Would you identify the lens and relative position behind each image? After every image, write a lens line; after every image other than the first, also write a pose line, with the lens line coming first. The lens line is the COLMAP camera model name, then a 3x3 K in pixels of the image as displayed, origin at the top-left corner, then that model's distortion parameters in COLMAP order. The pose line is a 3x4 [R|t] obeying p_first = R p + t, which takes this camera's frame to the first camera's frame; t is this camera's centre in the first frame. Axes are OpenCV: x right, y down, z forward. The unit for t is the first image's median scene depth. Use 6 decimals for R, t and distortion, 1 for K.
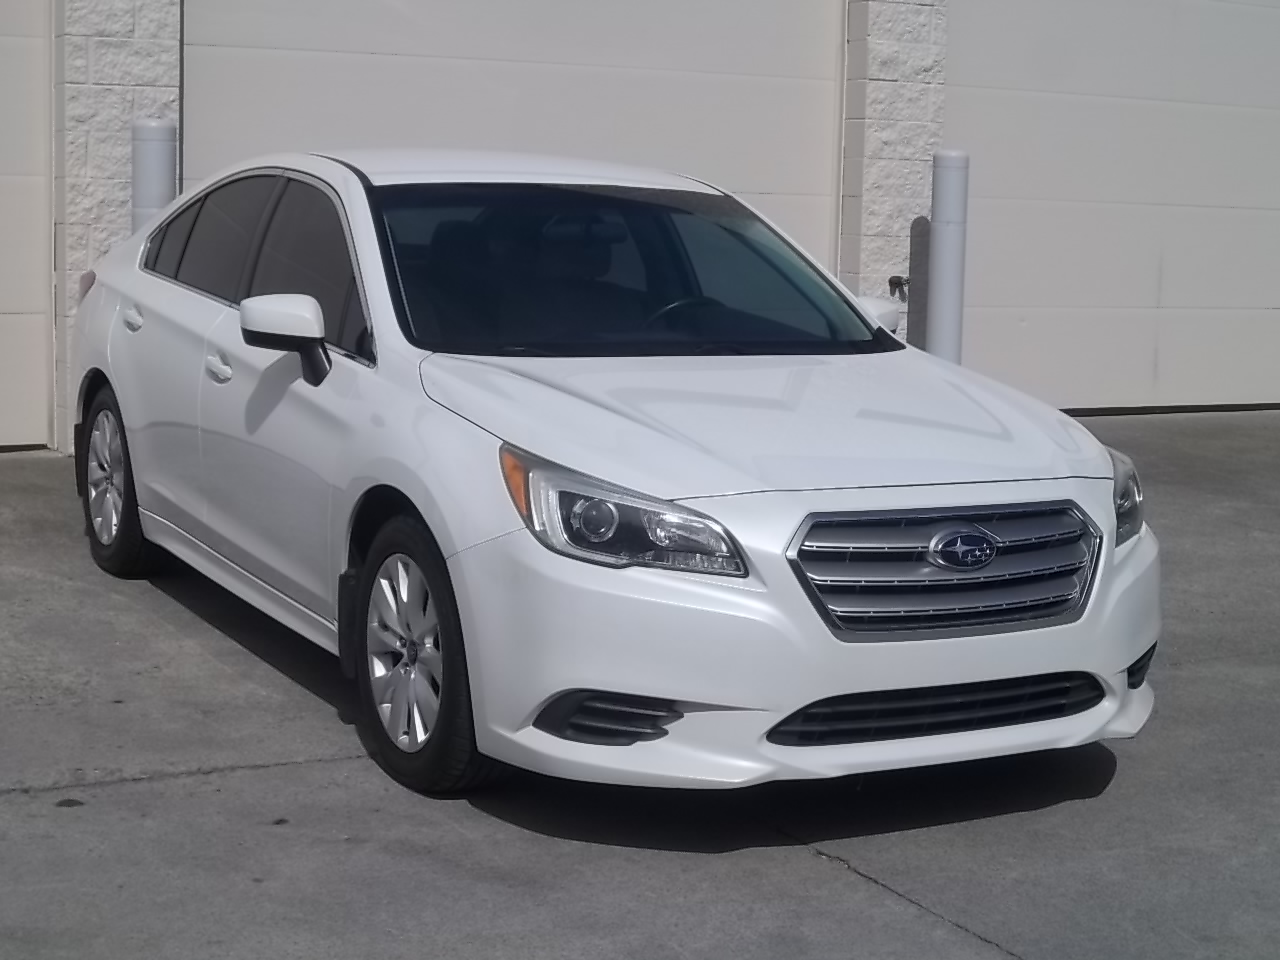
lens RADIAL K [[2169.4, 0, 669.9], [0, 2169.4, 540.5], [0, 0, 1]] dist [-0.112028, 0.000000]
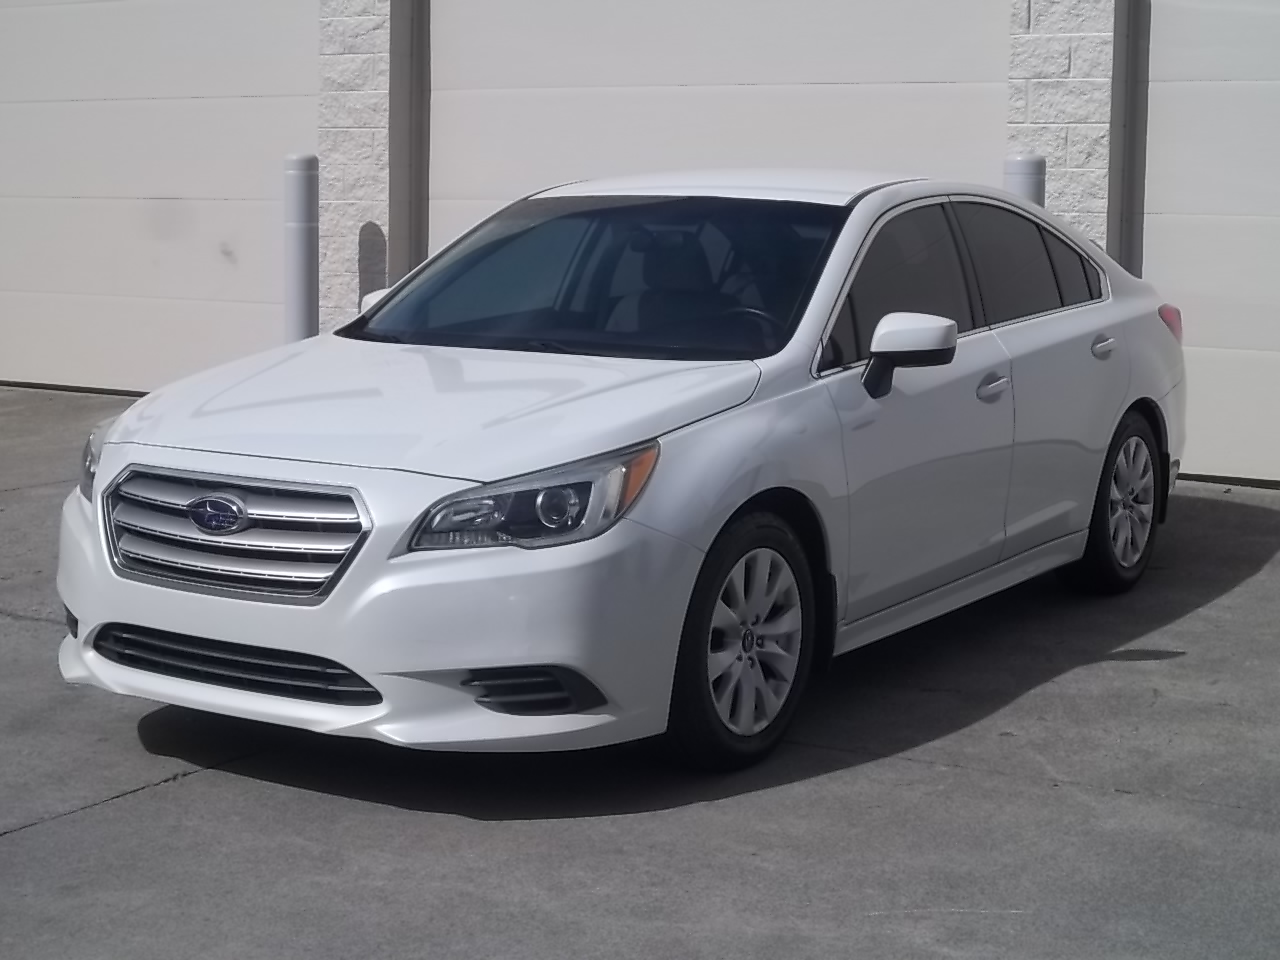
lens RADIAL K [[2169.4, 0, 654.0], [0, 2169.4, 489.1], [0, 0, 1]] dist [-0.112028, 0.000000]
pose [[0.485529, 0.092778, -0.869283, 0.588559], [-0.143403, 0.989336, 0.025494, -0.033471], [0.862379, 0.112279, 0.493656, 0.329006]]
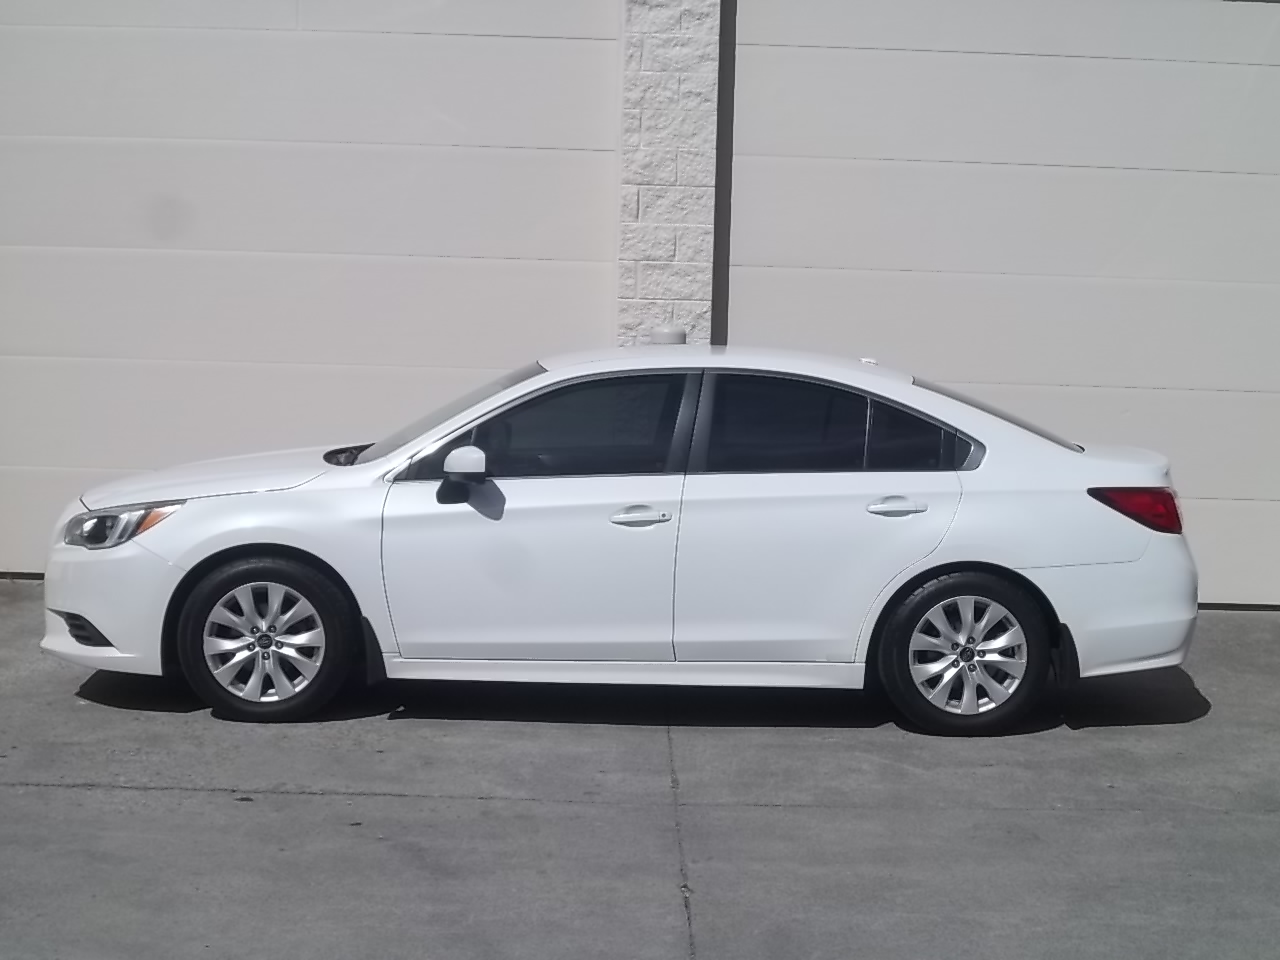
lens RADIAL K [[2169.4, 0, 670.3], [0, 2169.4, 516.4], [0, 0, 1]] dist [-0.112028, 0.000000]
pose [[0.882908, 0.029064, -0.468646, 0.338925], [-0.078304, 0.993220, -0.085925, 0.018957], [0.462972, 0.112561, 0.879197, -0.083316]]
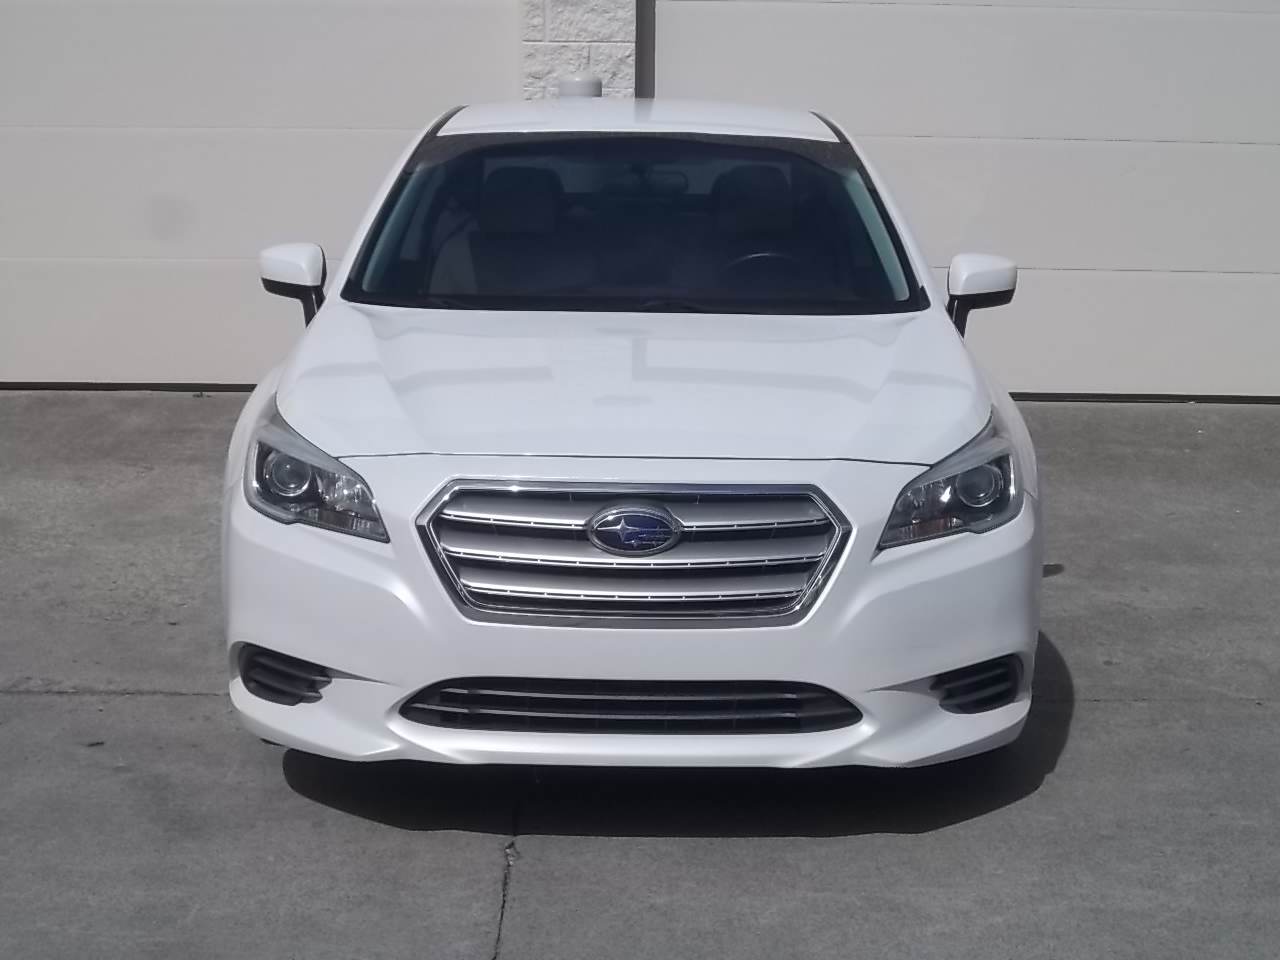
lens RADIAL K [[2169.4, 0, 657.0], [0, 2169.4, 519.5], [0, 0, 1]] dist [-0.112028, 0.000000]
pose [[0.878681, 0.069031, -0.472393, 0.285363], [-0.064805, 0.997579, 0.025236, -0.012073], [0.472991, 0.008439, 0.881027, 0.106575]]
